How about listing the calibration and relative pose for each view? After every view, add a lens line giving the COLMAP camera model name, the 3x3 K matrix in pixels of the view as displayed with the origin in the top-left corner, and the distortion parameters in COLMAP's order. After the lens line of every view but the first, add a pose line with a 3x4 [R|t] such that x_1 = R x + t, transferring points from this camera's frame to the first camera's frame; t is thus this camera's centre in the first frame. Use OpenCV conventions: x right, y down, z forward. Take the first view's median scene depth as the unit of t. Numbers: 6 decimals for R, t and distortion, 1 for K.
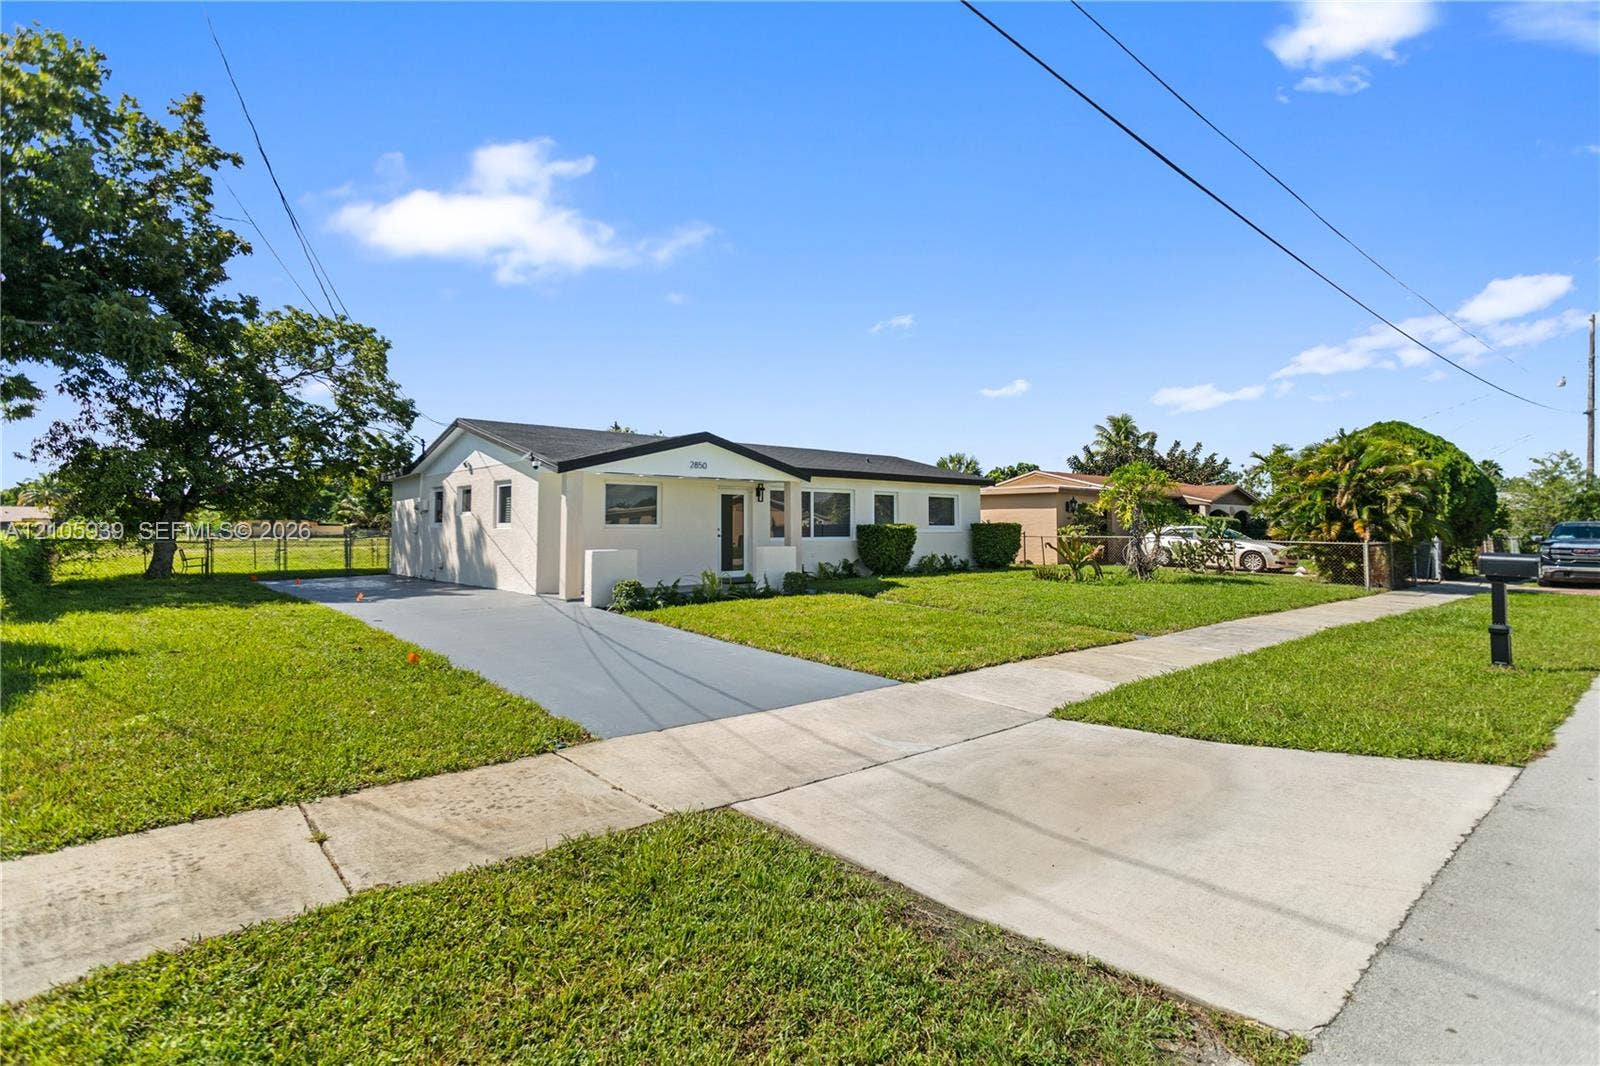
lens RADIAL K [[747.1, 0, 763.4], [0, 747.1, 494.7], [0, 0, 1]] dist [0.000061, -0.000088]
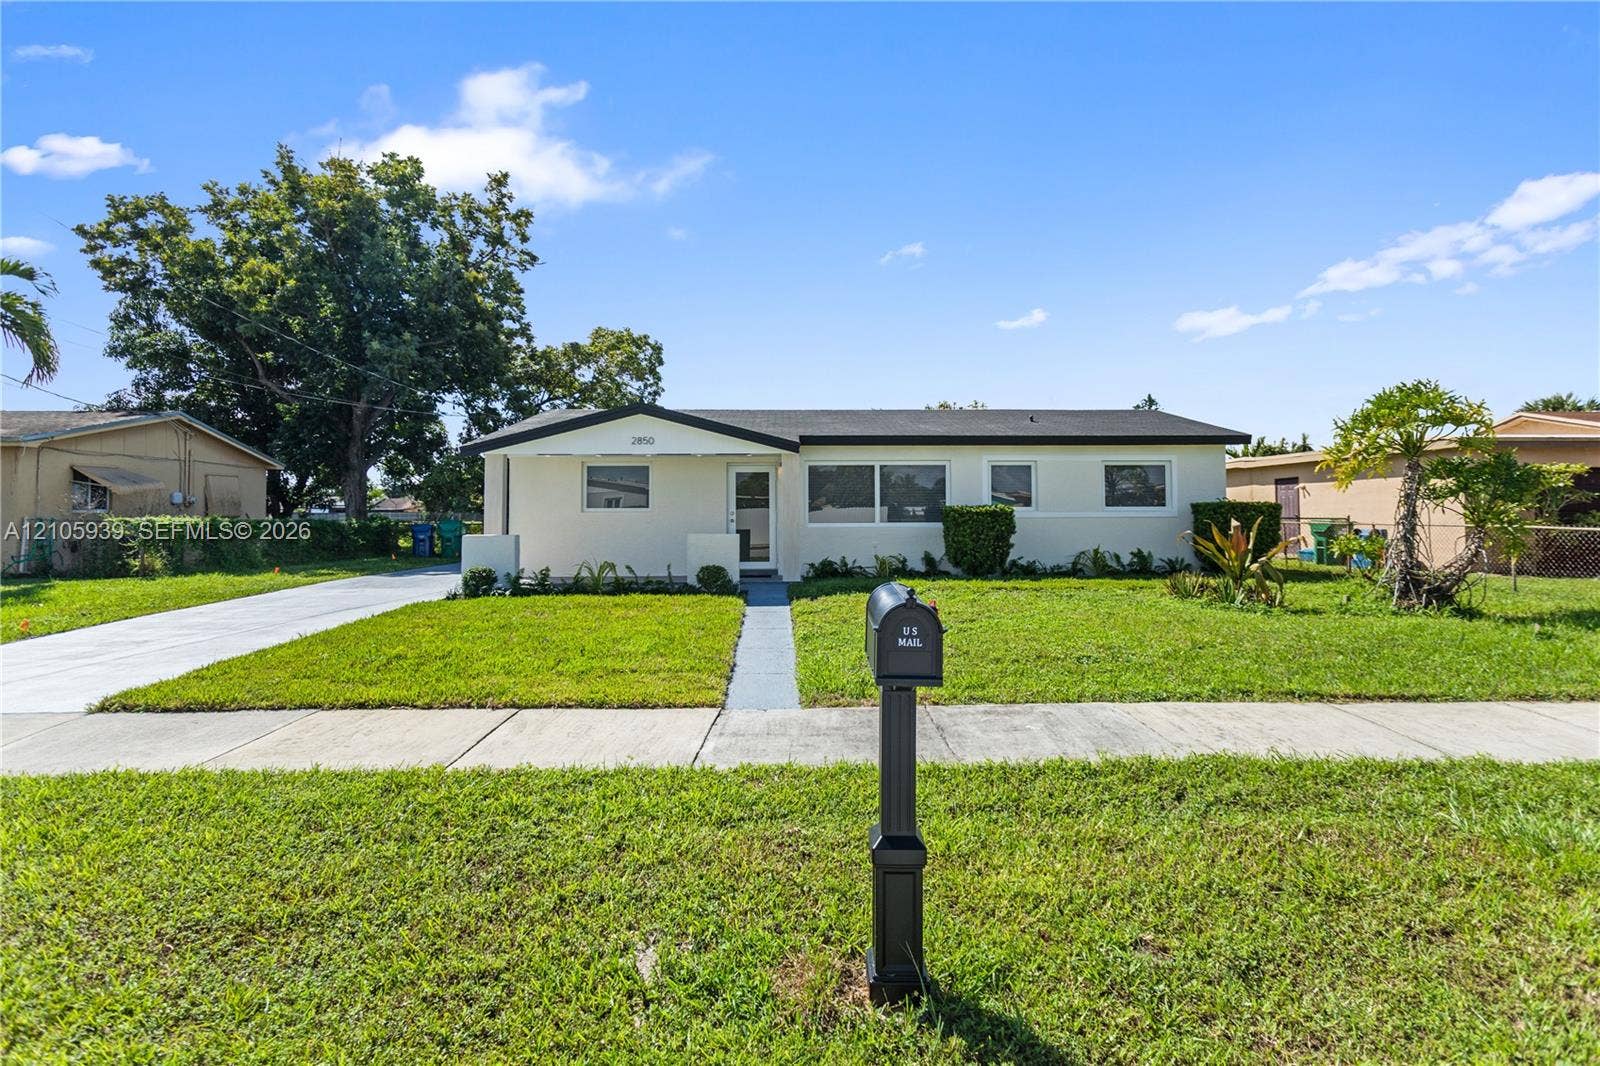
lens RADIAL K [[747.1, 0, 763.4], [0, 747.1, 494.7], [0, 0, 1]] dist [0.000061, -0.000088]
pose [[0.793737, -0.014569, -0.608087, 0.443596], [0.028463, 0.999508, 0.013206, 0.013246], [0.607595, -0.027791, 0.793760, 0.293984]]
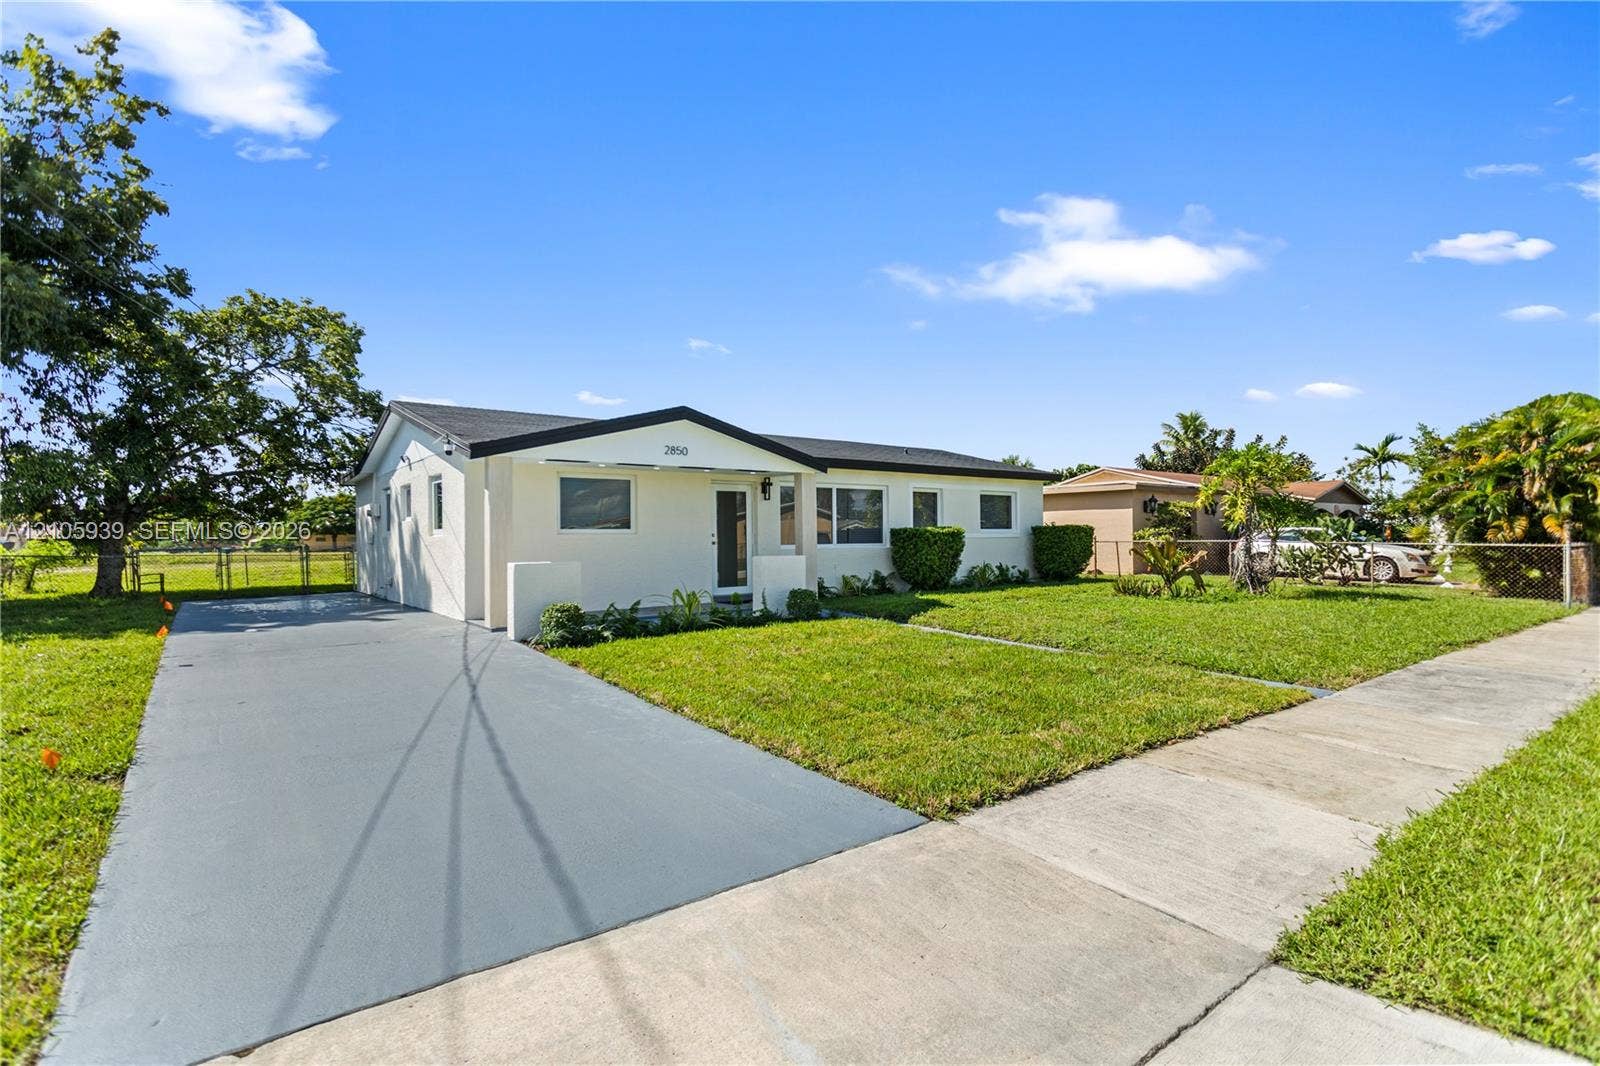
lens RADIAL K [[755.1, 0, 779.0], [0, 755.1, 538.5], [0, 0, 1]] dist [0.003435, 0.000706]
pose [[0.999025, -0.009490, -0.043118, 0.039760], [0.011425, 0.998928, 0.044850, 0.013139], [0.042646, -0.045299, 0.998063, 0.177971]]
